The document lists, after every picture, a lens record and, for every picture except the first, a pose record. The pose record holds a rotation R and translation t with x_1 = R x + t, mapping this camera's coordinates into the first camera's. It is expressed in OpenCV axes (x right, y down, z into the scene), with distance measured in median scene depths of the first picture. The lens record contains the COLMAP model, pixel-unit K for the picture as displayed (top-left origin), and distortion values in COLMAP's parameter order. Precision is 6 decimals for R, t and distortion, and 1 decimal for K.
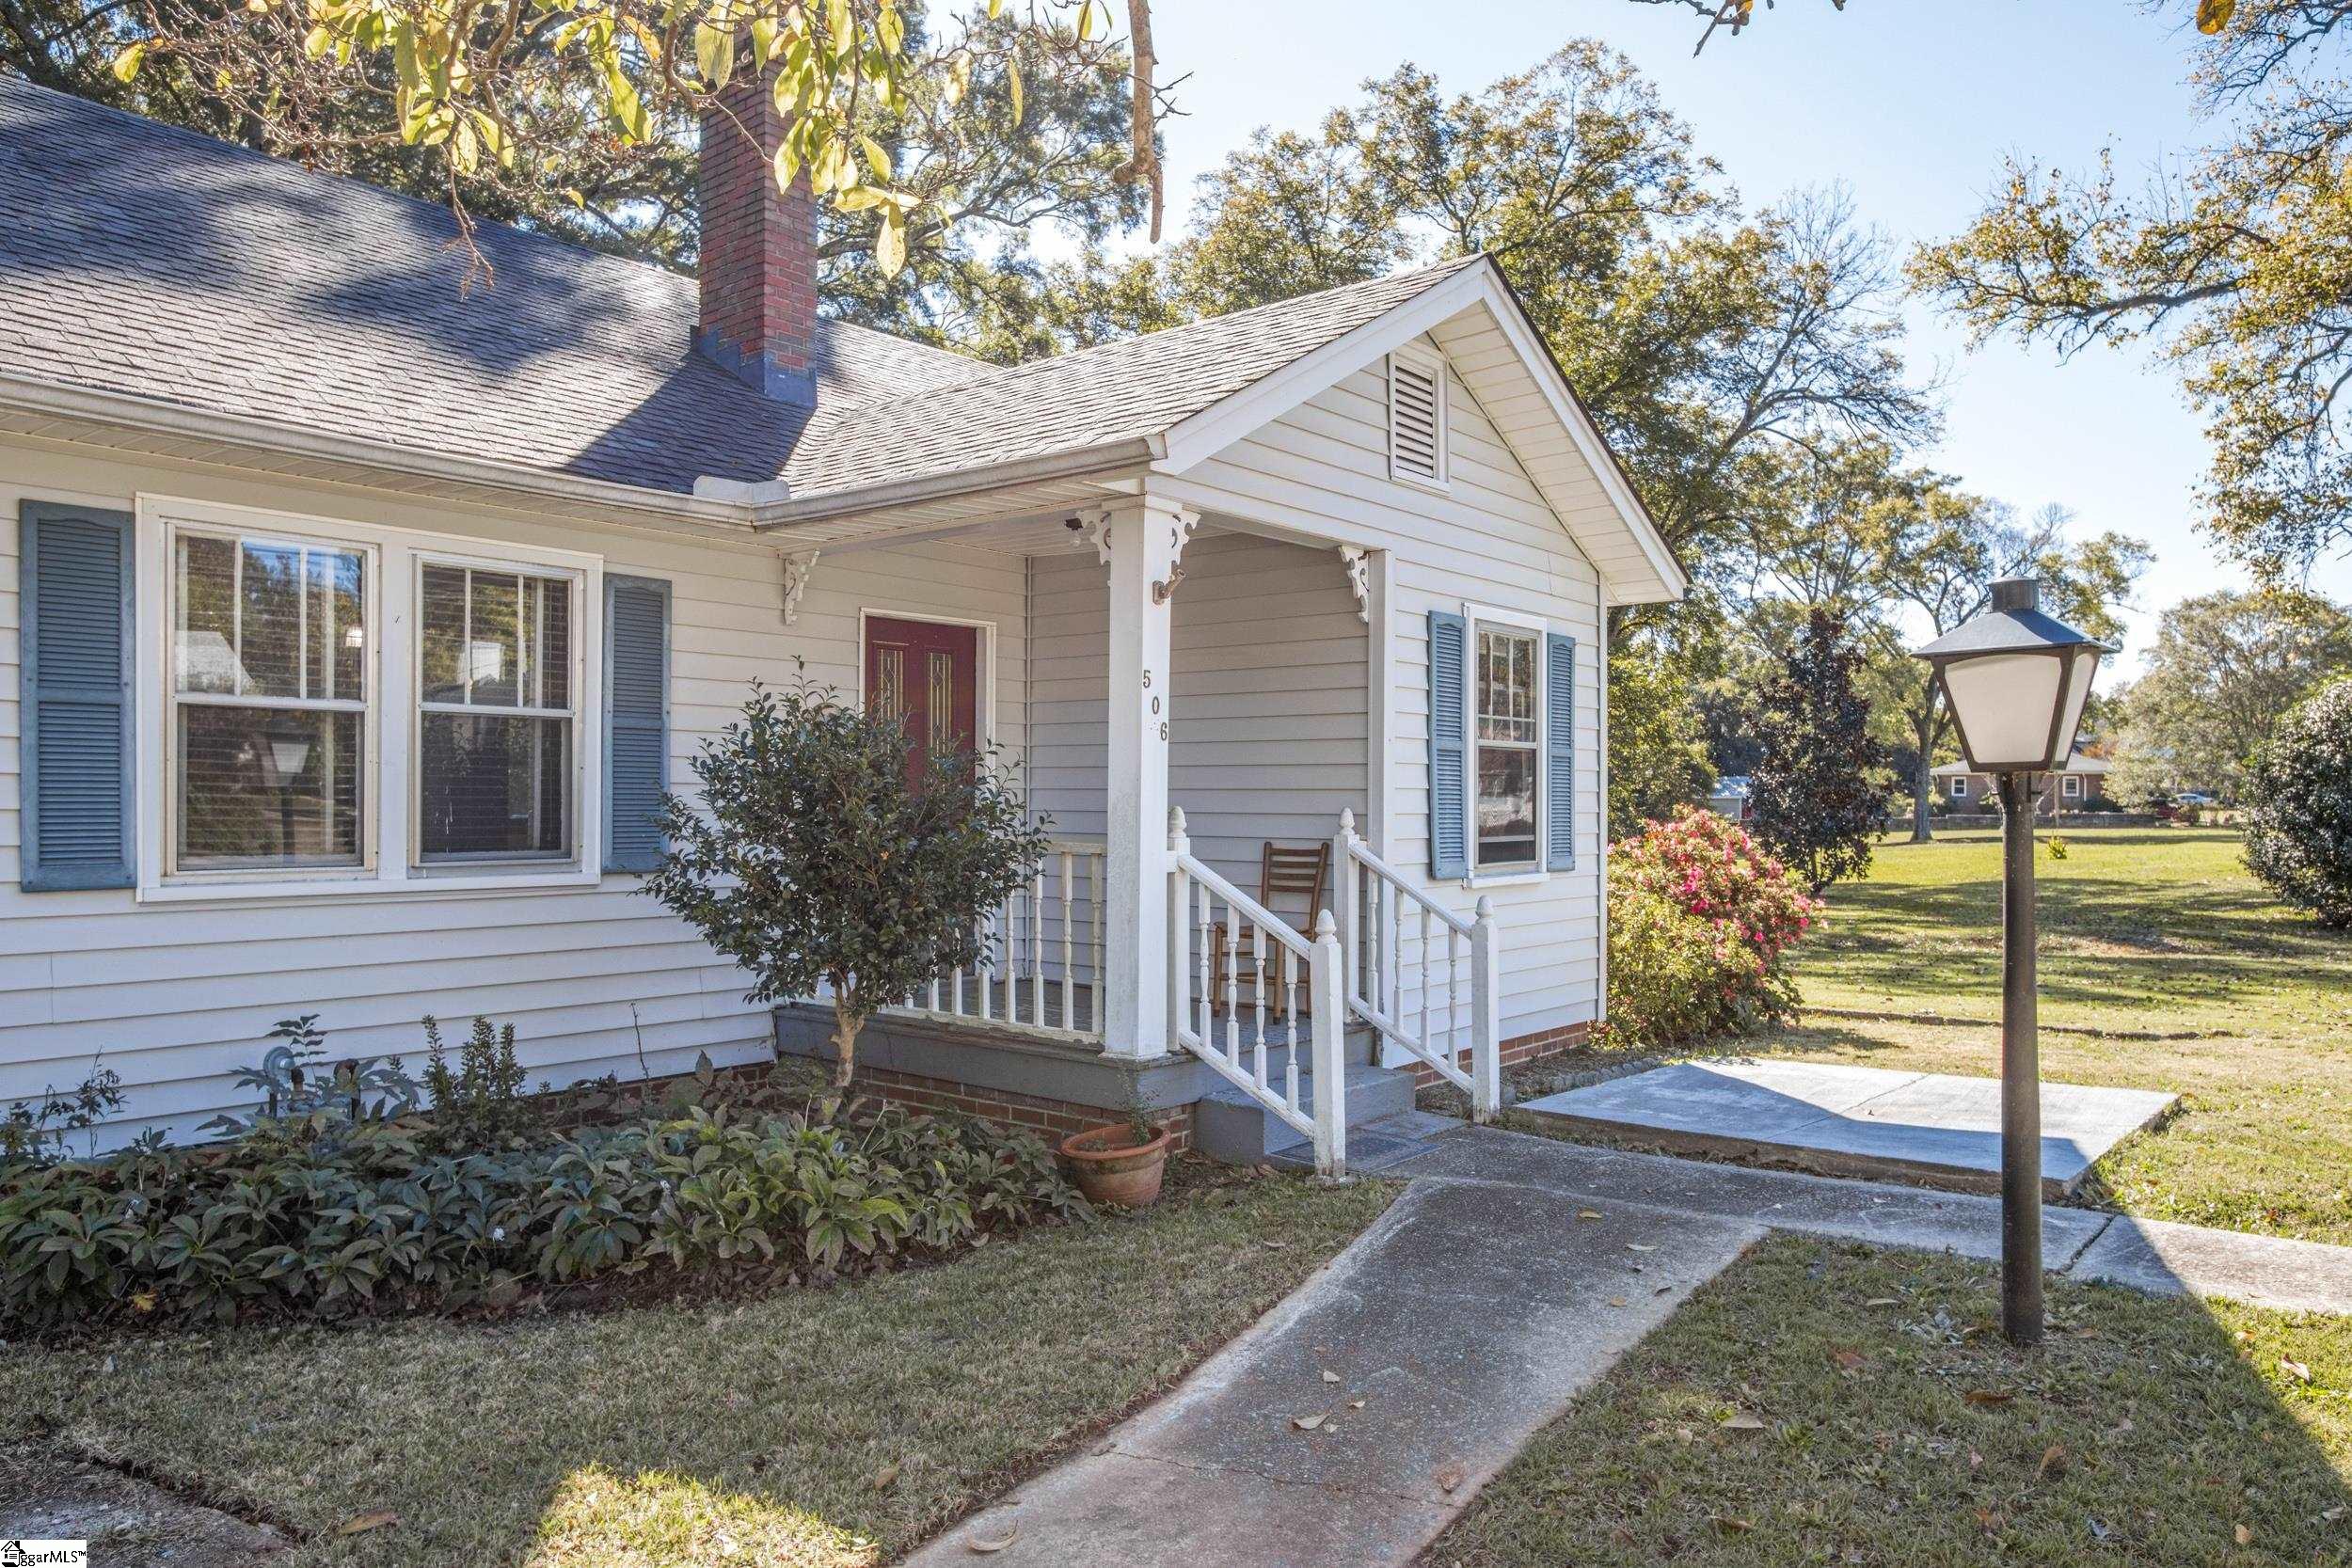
lens RADIAL K [[1662.9, 0, 1188.2], [0, 1662.9, 799.7], [0, 0, 1]] dist [-0.003719, -0.002591]
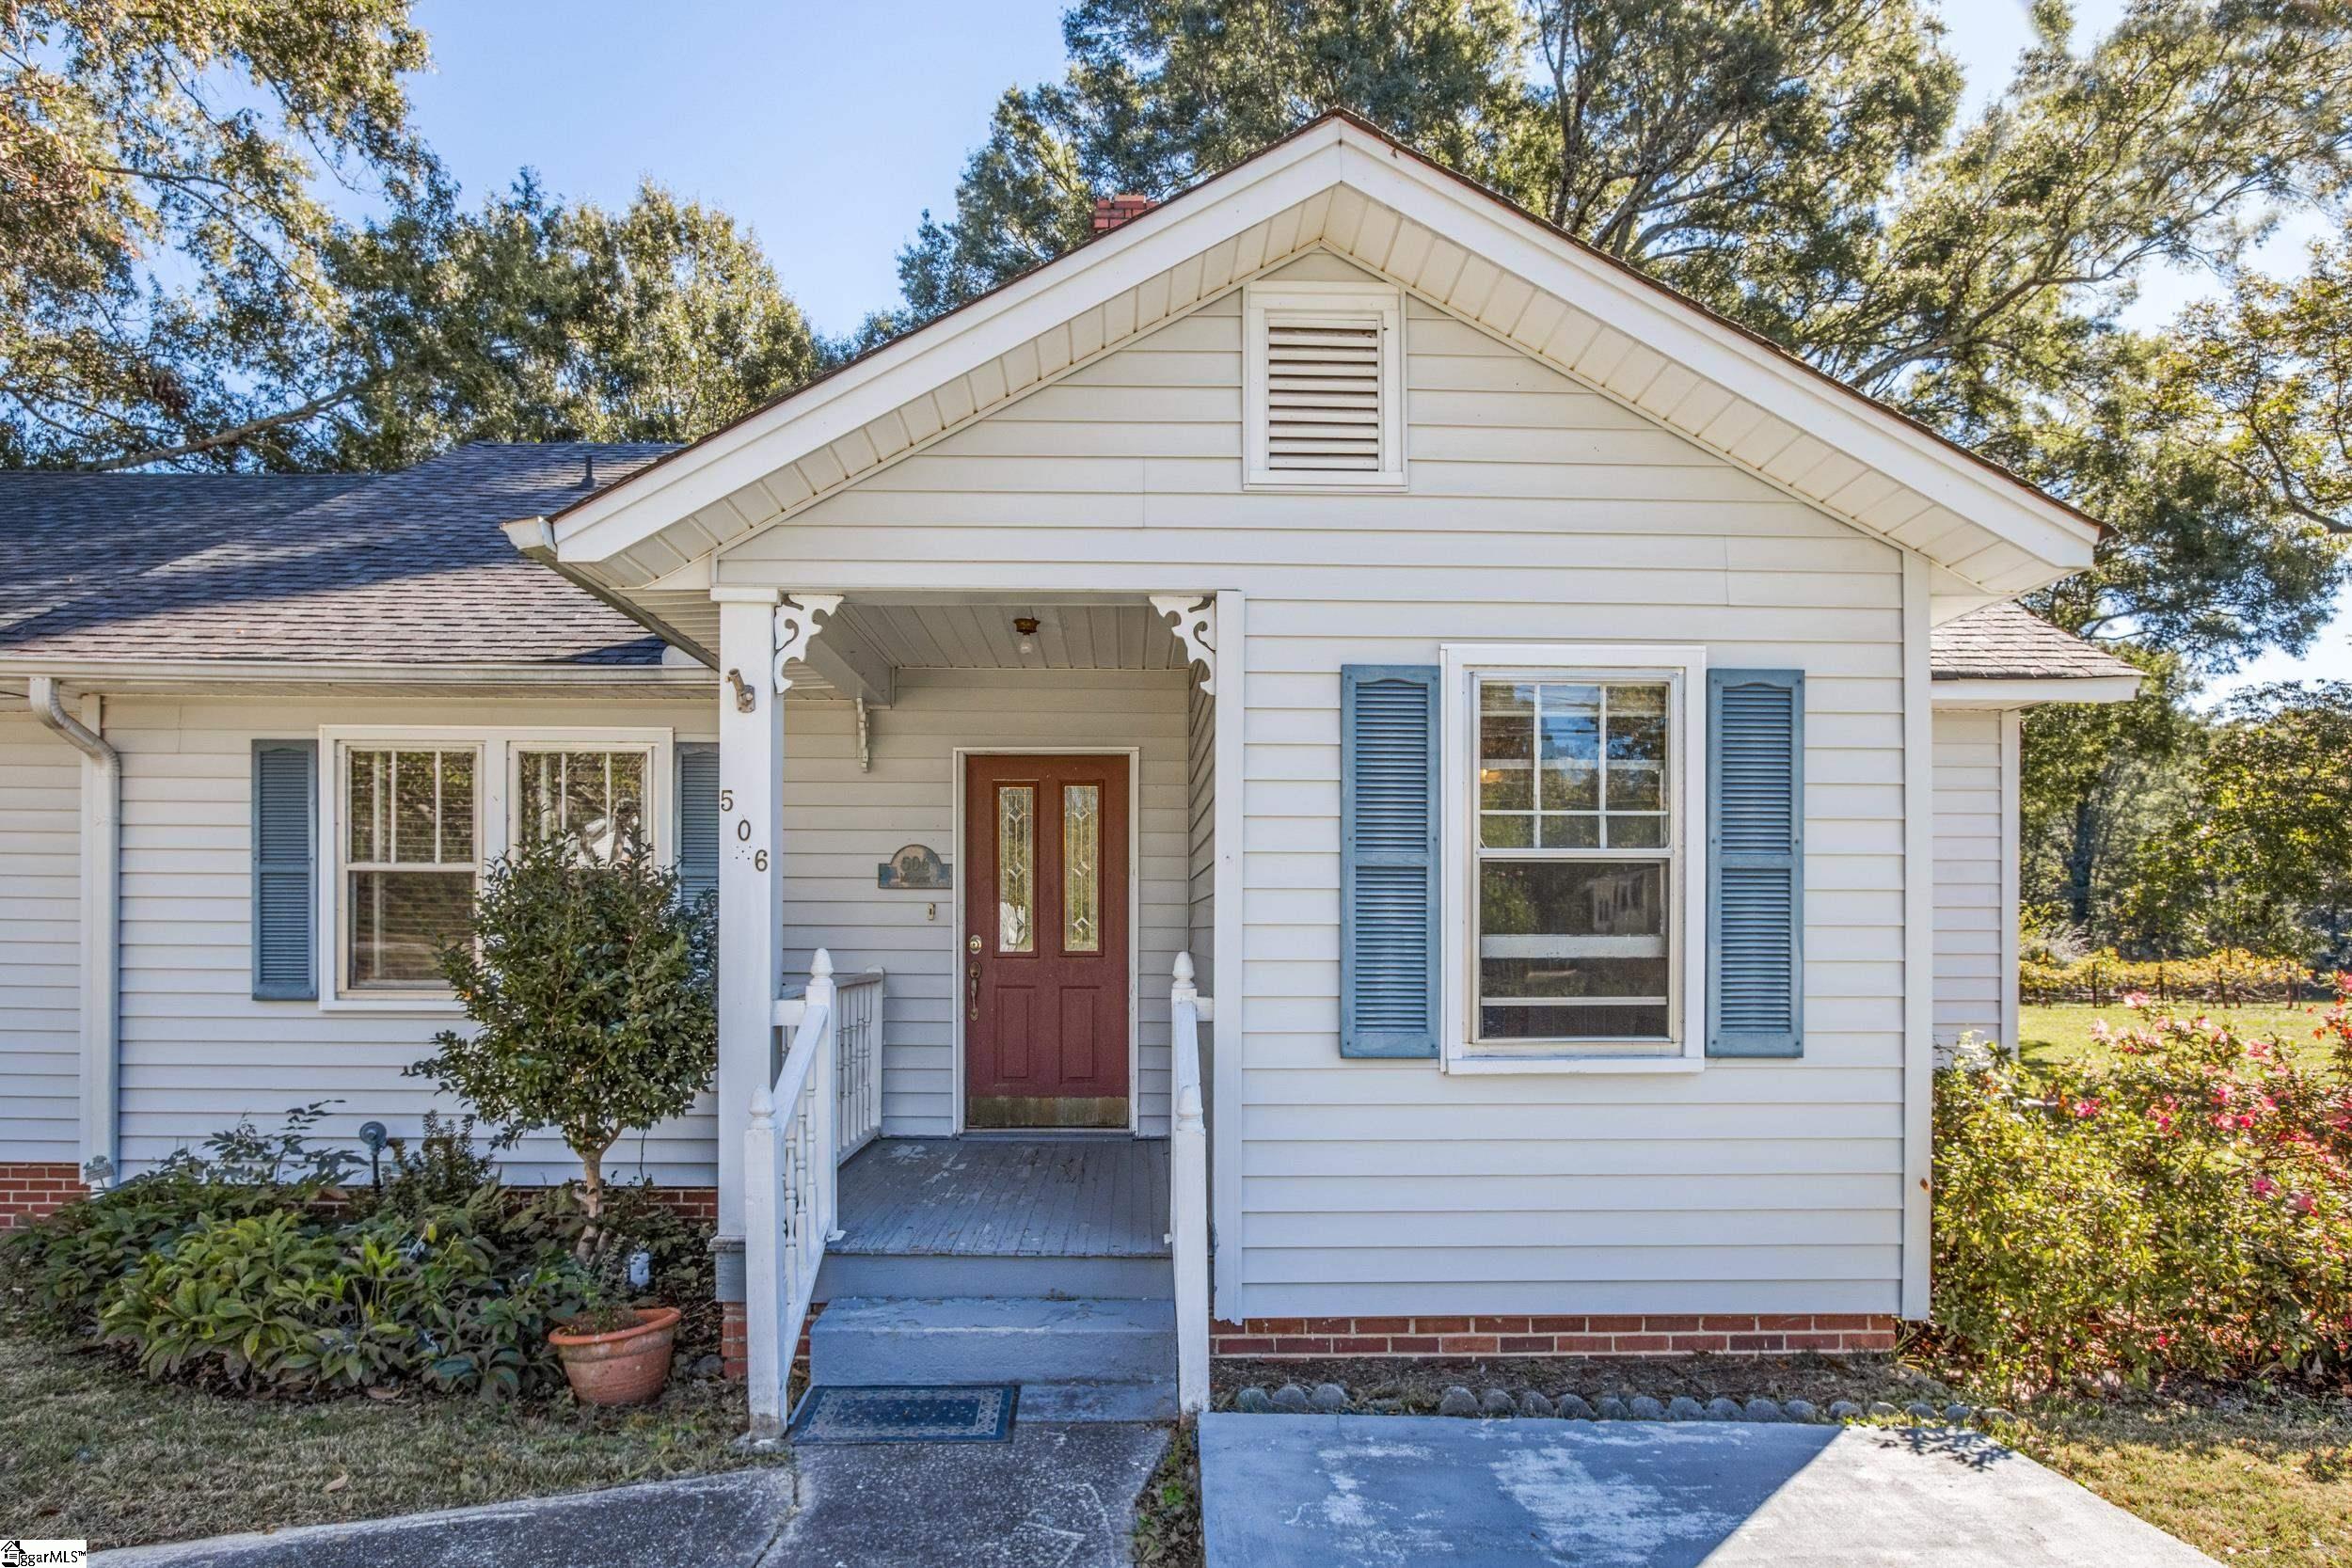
lens RADIAL K [[1367.3, 0, 1149.6], [0, 1367.3, 918.3], [0, 0, 1]] dist [-0.001577, -0.001812]
pose [[0.635661, -0.006771, -0.771939, 0.609551], [0.003369, 0.999976, -0.005997, -0.006693], [0.771961, 0.001212, 0.635668, 0.666915]]
